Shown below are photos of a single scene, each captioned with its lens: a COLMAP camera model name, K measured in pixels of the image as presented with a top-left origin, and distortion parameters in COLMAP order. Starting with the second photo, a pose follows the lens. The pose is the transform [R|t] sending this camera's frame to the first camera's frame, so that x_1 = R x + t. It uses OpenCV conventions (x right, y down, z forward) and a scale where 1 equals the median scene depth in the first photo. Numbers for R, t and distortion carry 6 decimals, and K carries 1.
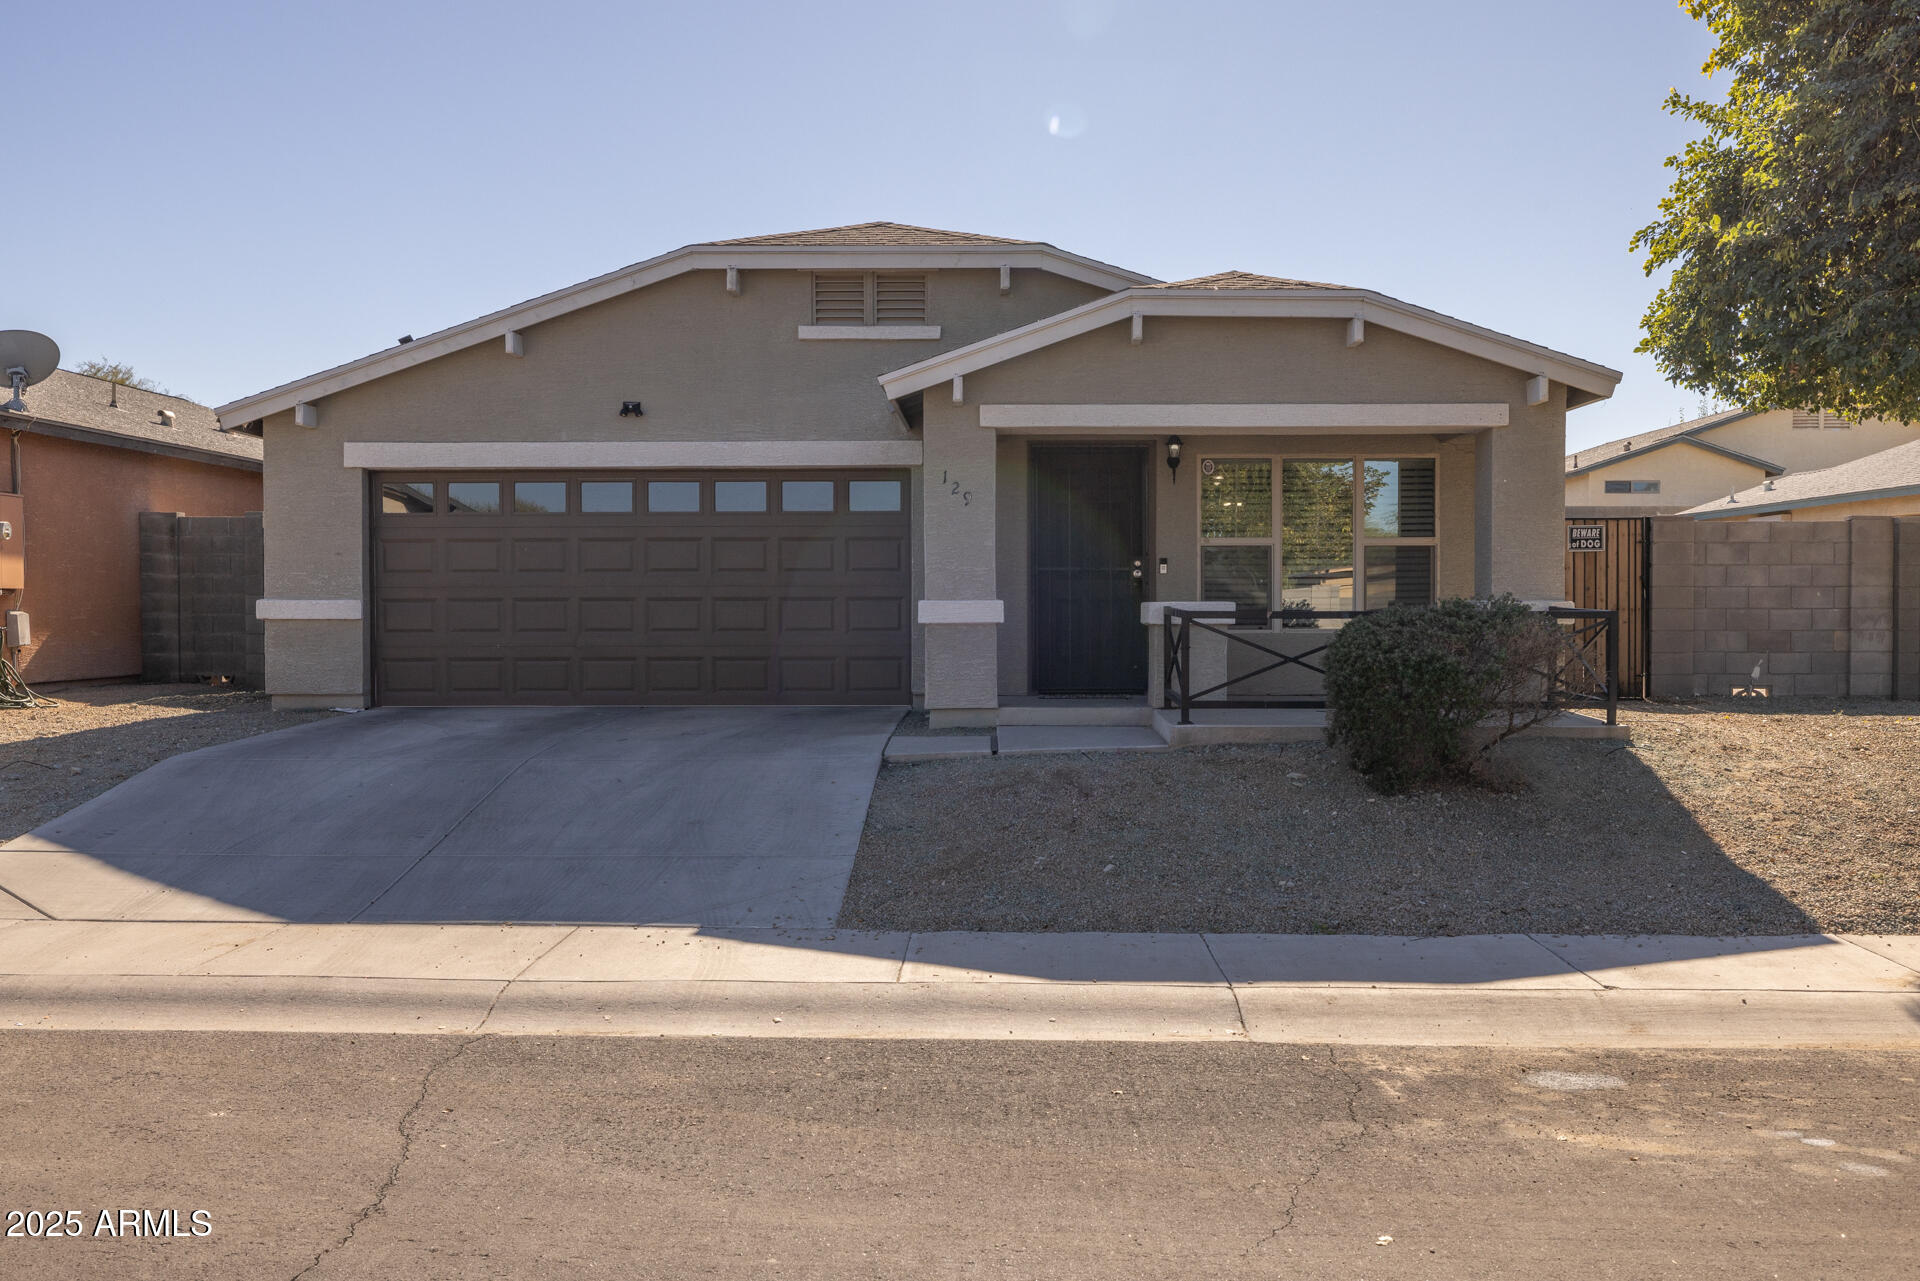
lens RADIAL K [[1840.7, 0, 960.0], [0, 1840.7, 640.5], [0, 0, 1]] dist [0.002858, 0.002286]
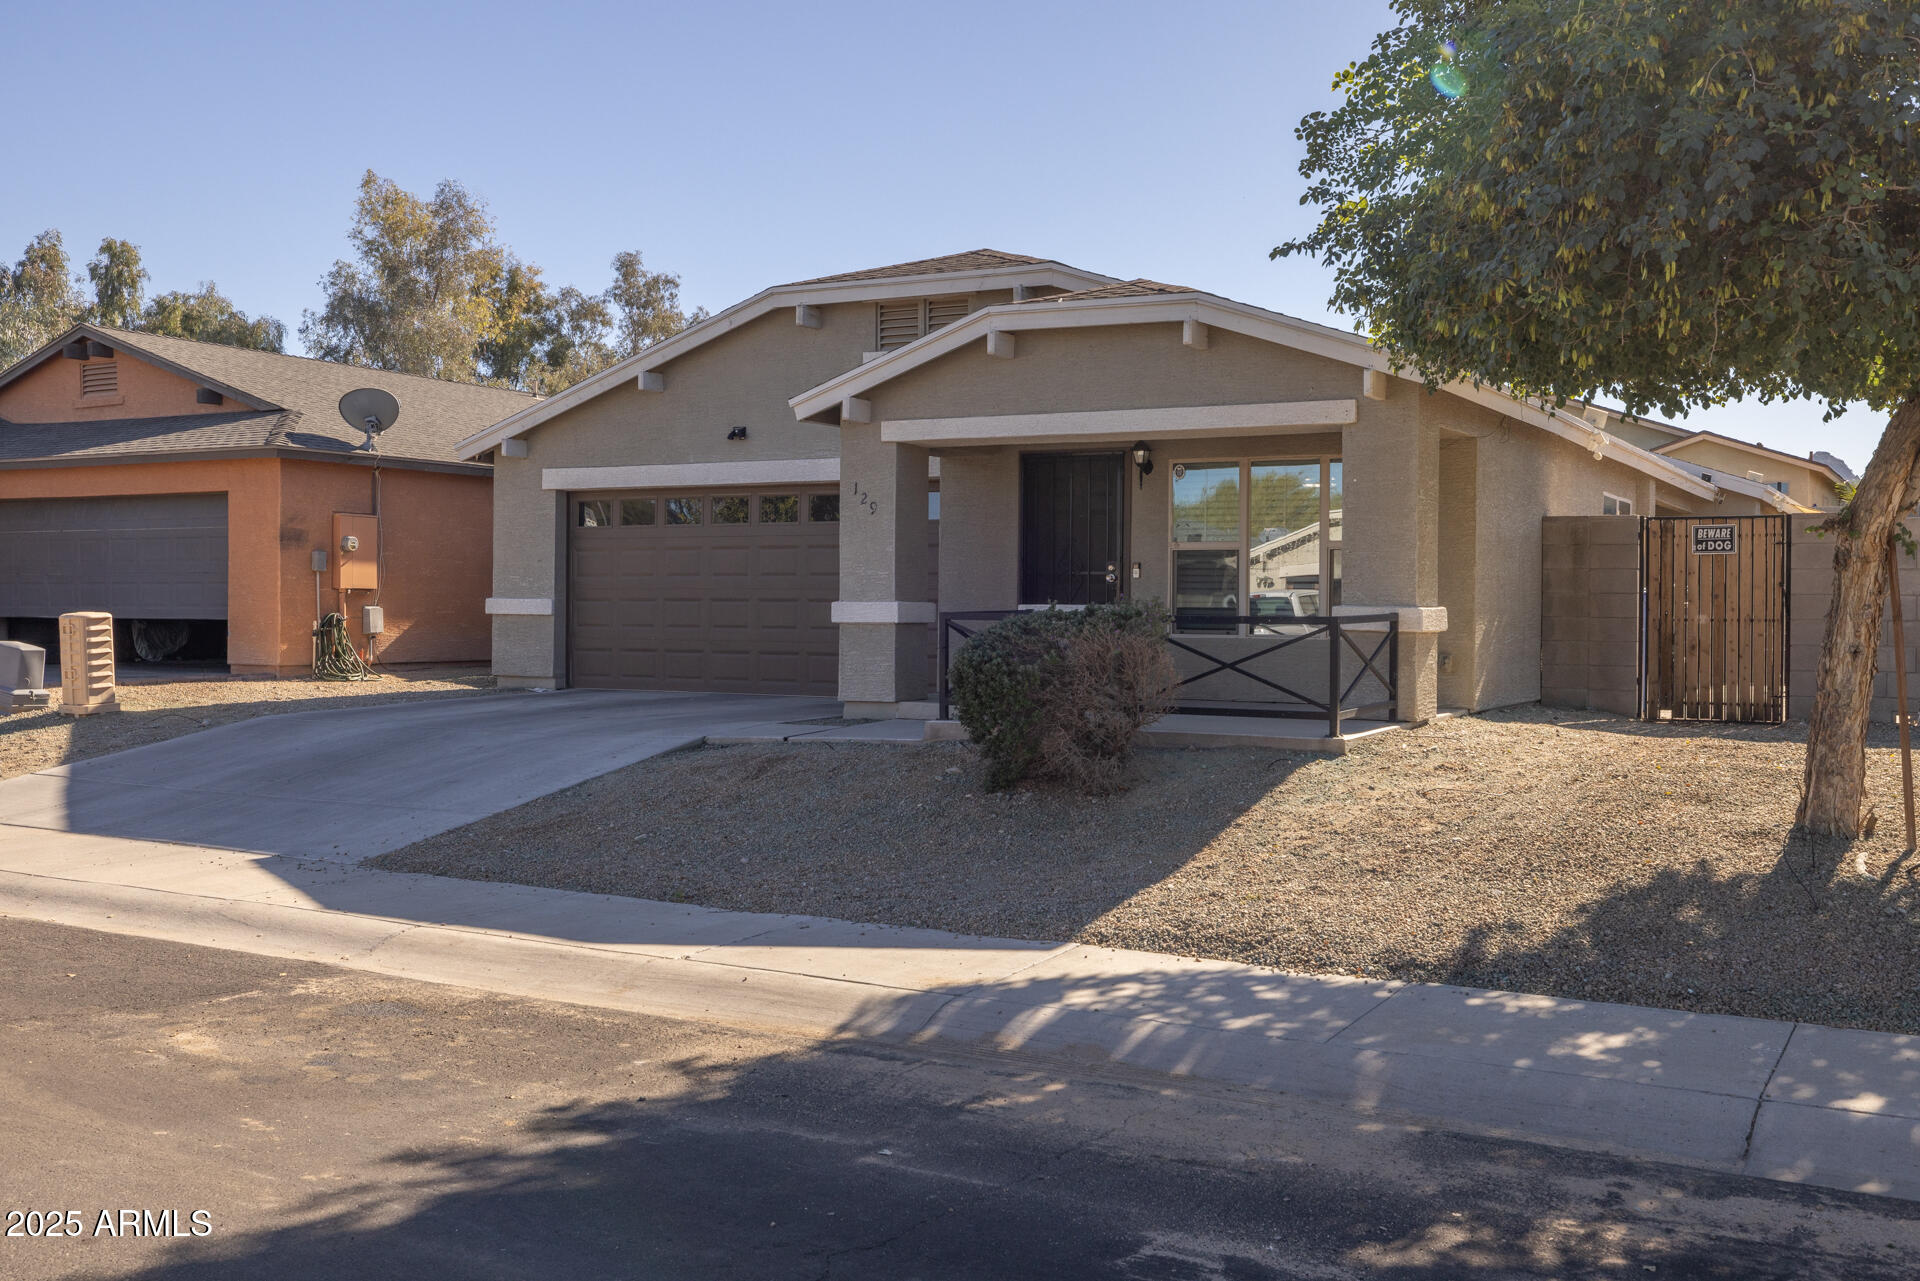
lens RADIAL K [[1840.7, 0, 960.0], [0, 1840.7, 640.5], [0, 0, 1]] dist [0.002858, 0.002286]
pose [[0.885458, 0.017335, -0.464396, 0.475772], [-0.019174, 0.999816, 0.000763, -0.000845], [0.464324, 0.008229, 0.885627, 0.054709]]
